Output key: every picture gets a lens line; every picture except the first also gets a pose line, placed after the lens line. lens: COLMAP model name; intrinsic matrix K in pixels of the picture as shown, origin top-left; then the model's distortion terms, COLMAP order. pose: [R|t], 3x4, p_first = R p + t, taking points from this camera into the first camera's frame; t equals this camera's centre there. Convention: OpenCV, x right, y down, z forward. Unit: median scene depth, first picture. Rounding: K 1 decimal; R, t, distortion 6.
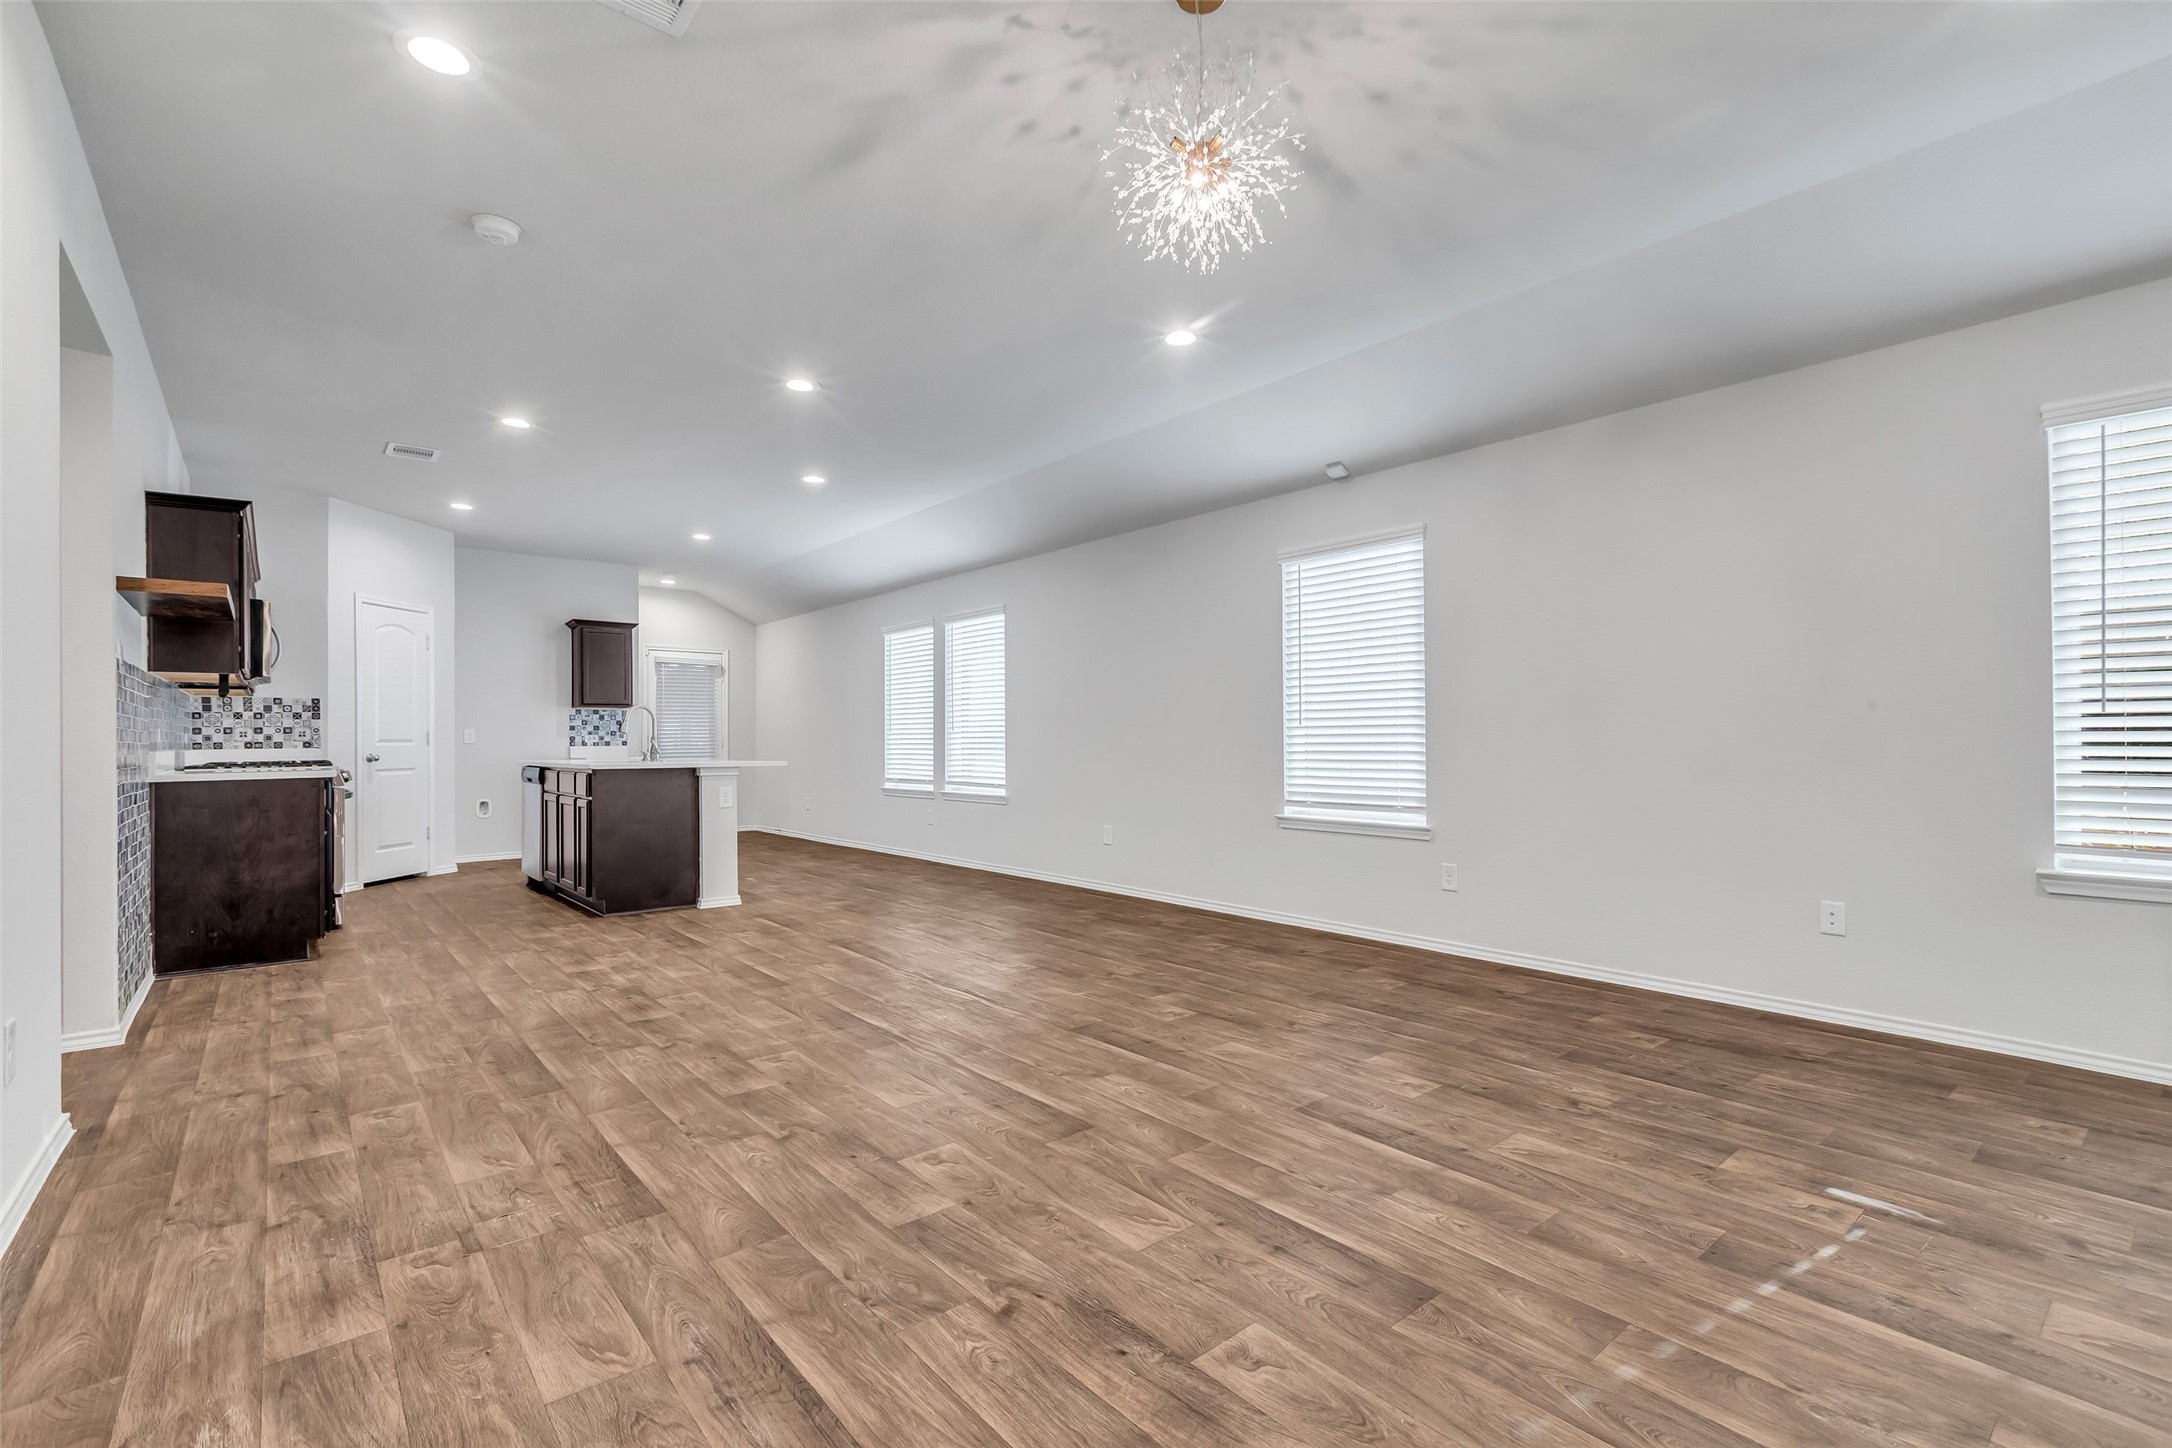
lens RADIAL K [[968.5, 0, 1098.3], [0, 968.5, 739.9], [0, 0, 1]] dist [0.005301, 0.000406]
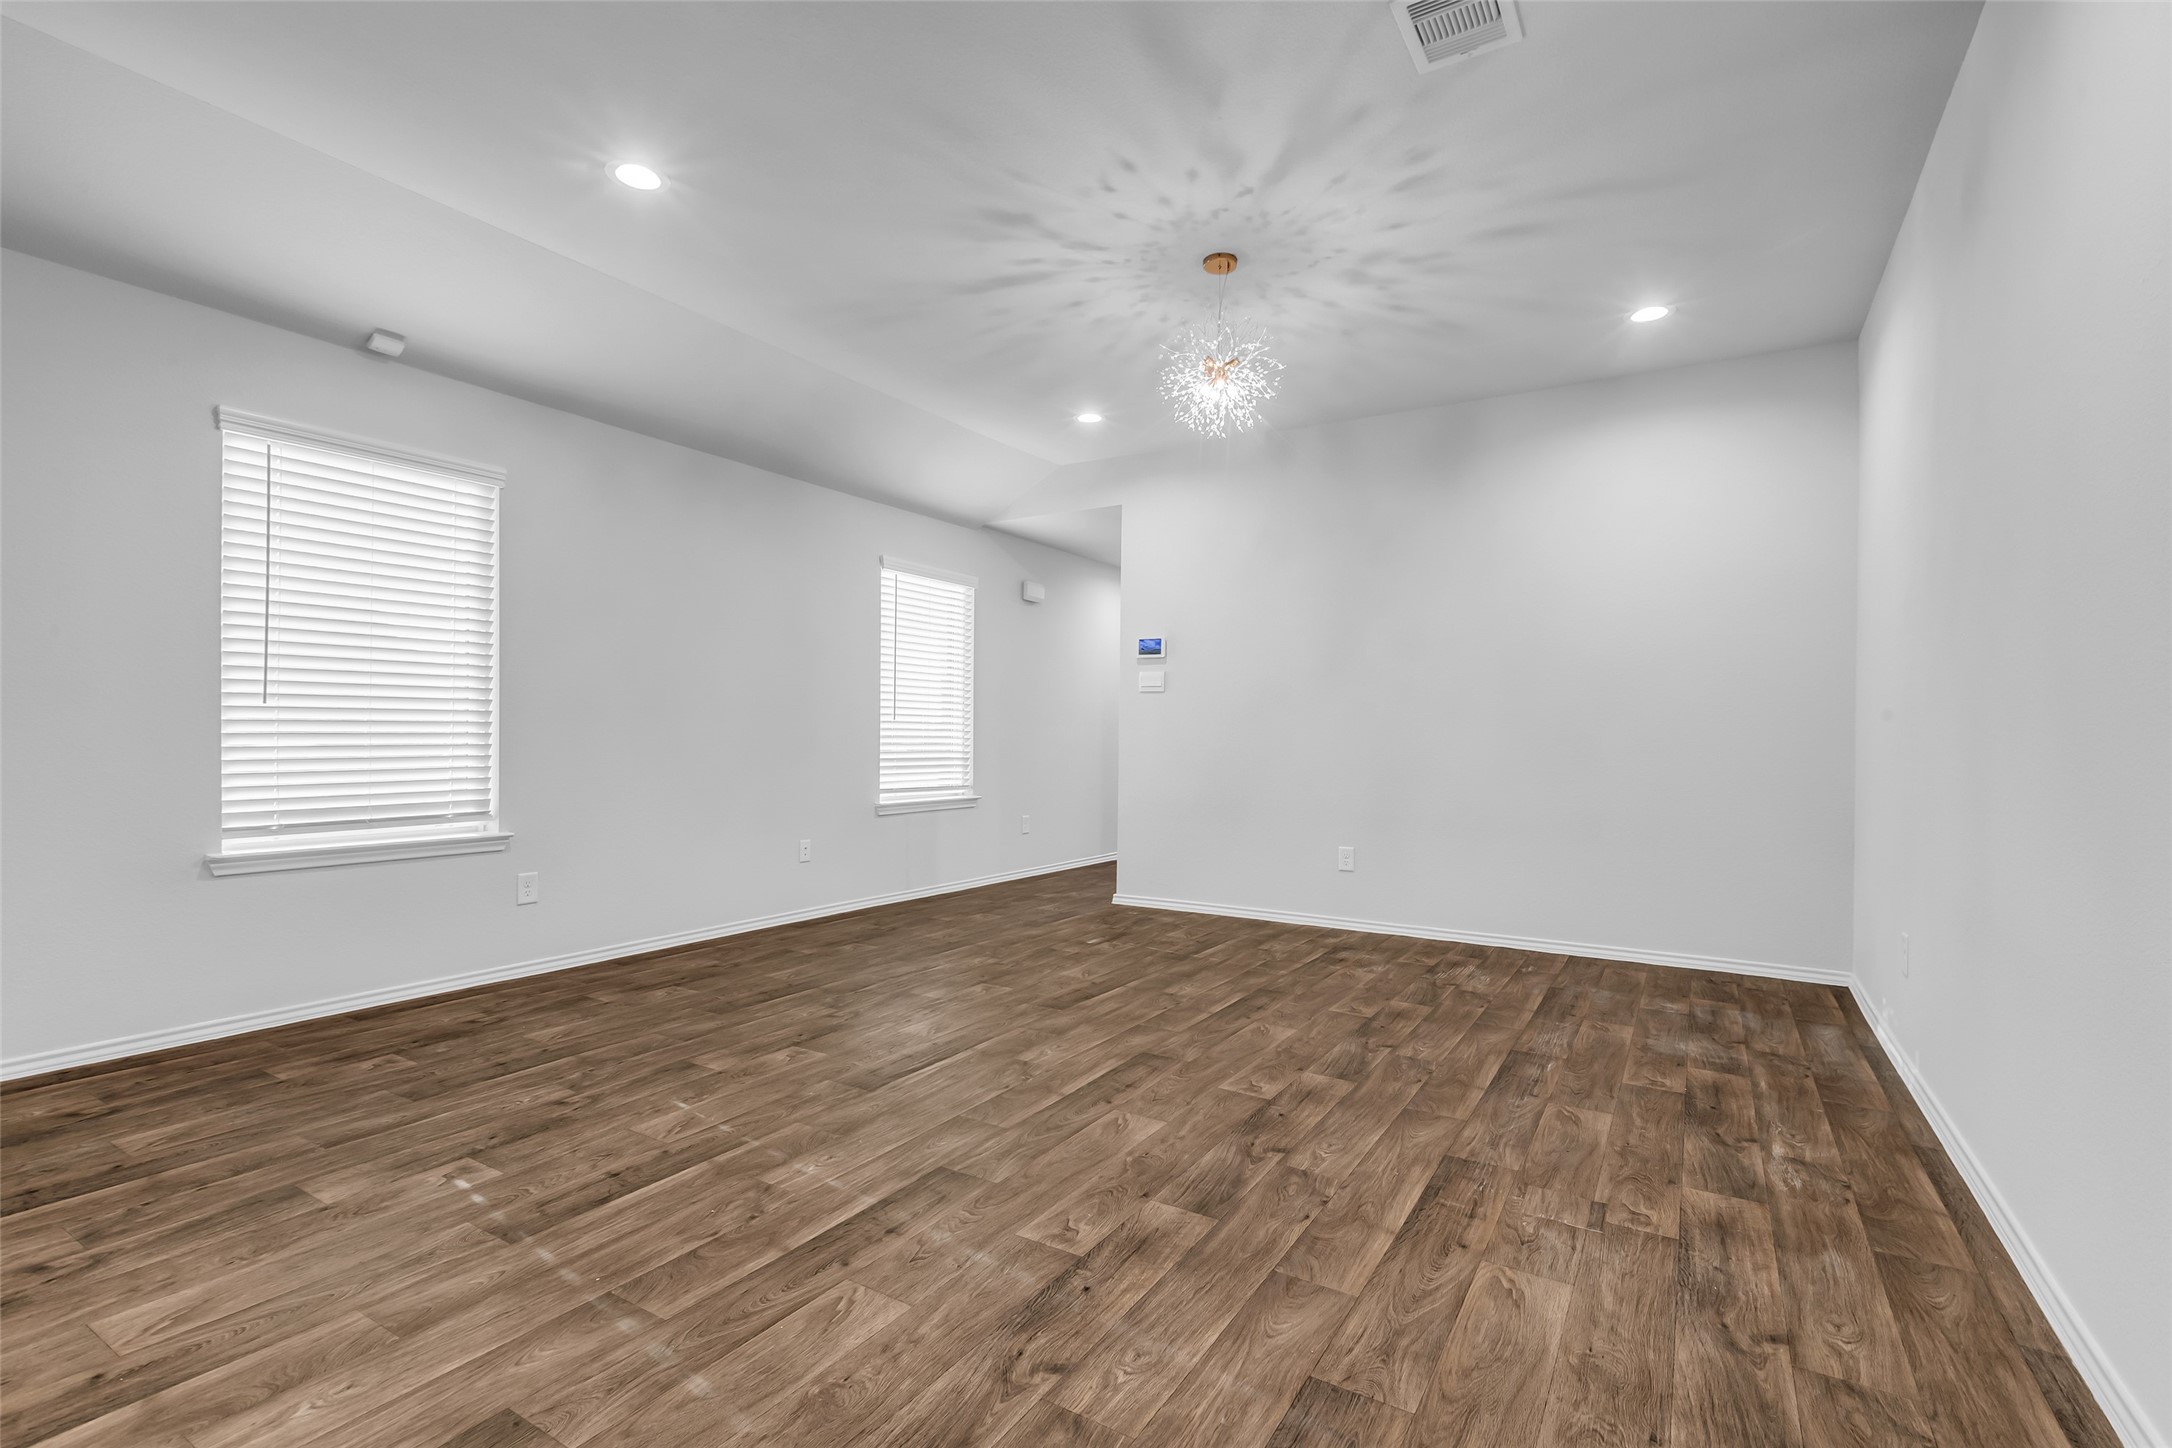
lens RADIAL K [[990.8, 0, 1096.0], [0, 990.8, 732.6], [0, 0, 1]] dist [0.004749, 0.001283]
pose [[-0.314547, 0.003064, 0.949237, -1.258776], [-0.010700, 0.999920, -0.006773, 0.006155], [-0.949181, -0.012287, -0.314489, 1.562349]]
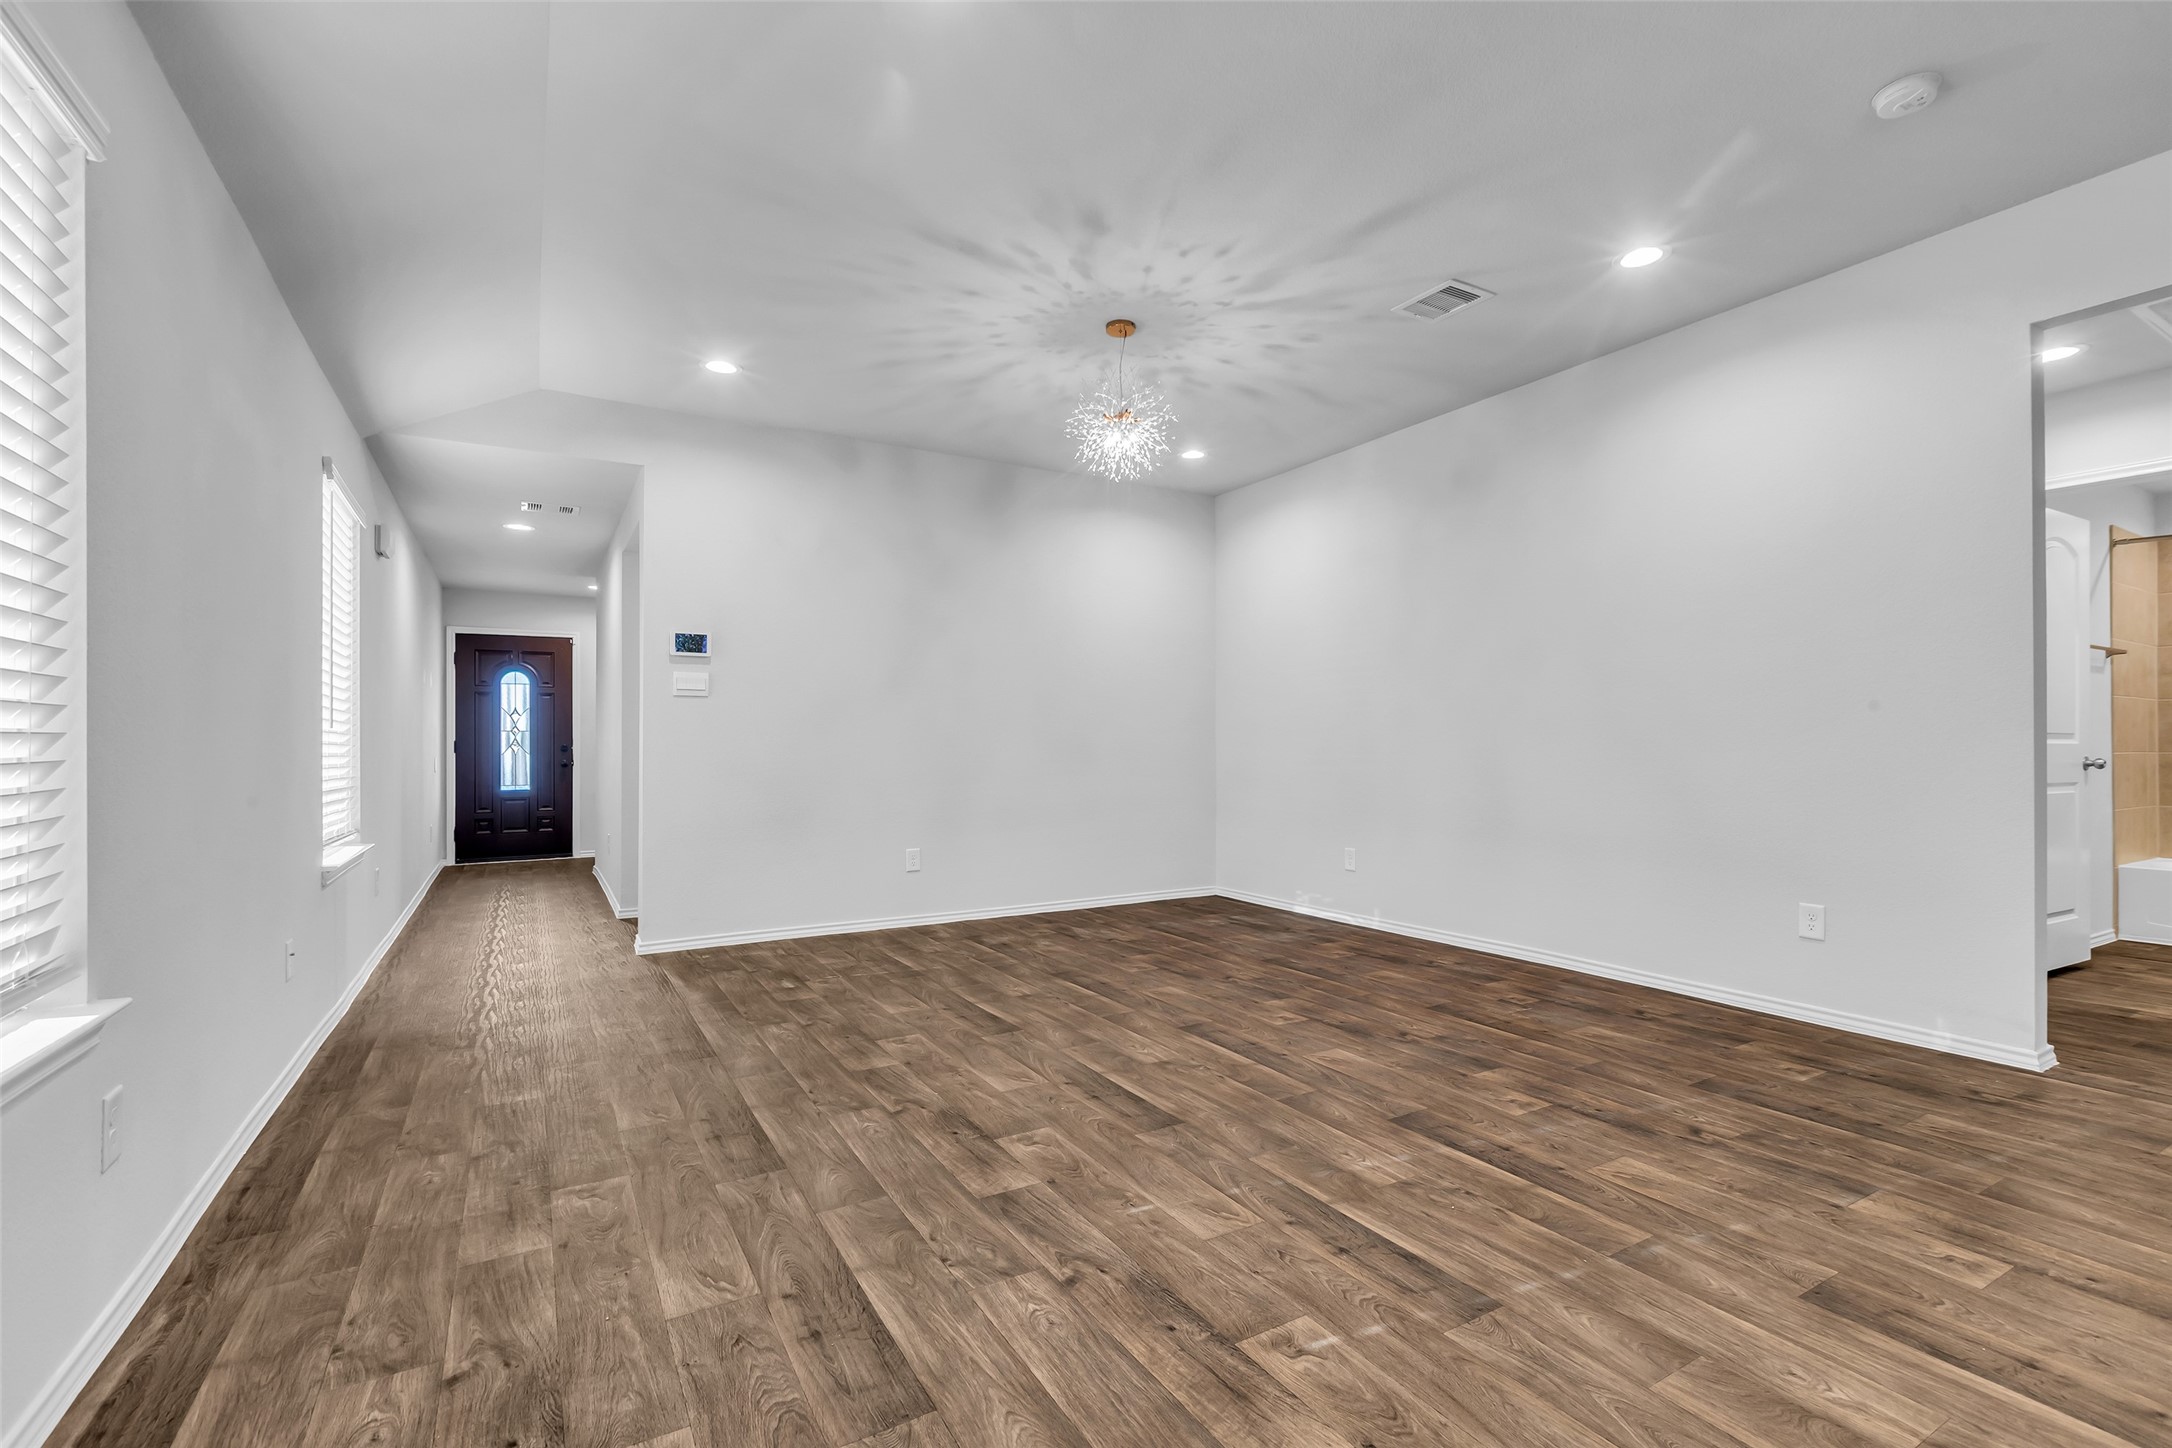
lens RADIAL K [[968.5, 0, 1098.3], [0, 968.5, 739.9], [0, 0, 1]] dist [0.005301, 0.000406]
pose [[-0.986081, 0.007495, 0.166096, -0.133825], [0.006392, 0.999954, -0.007172, 0.000191], [-0.166142, -0.006010, -0.986084, 2.553873]]
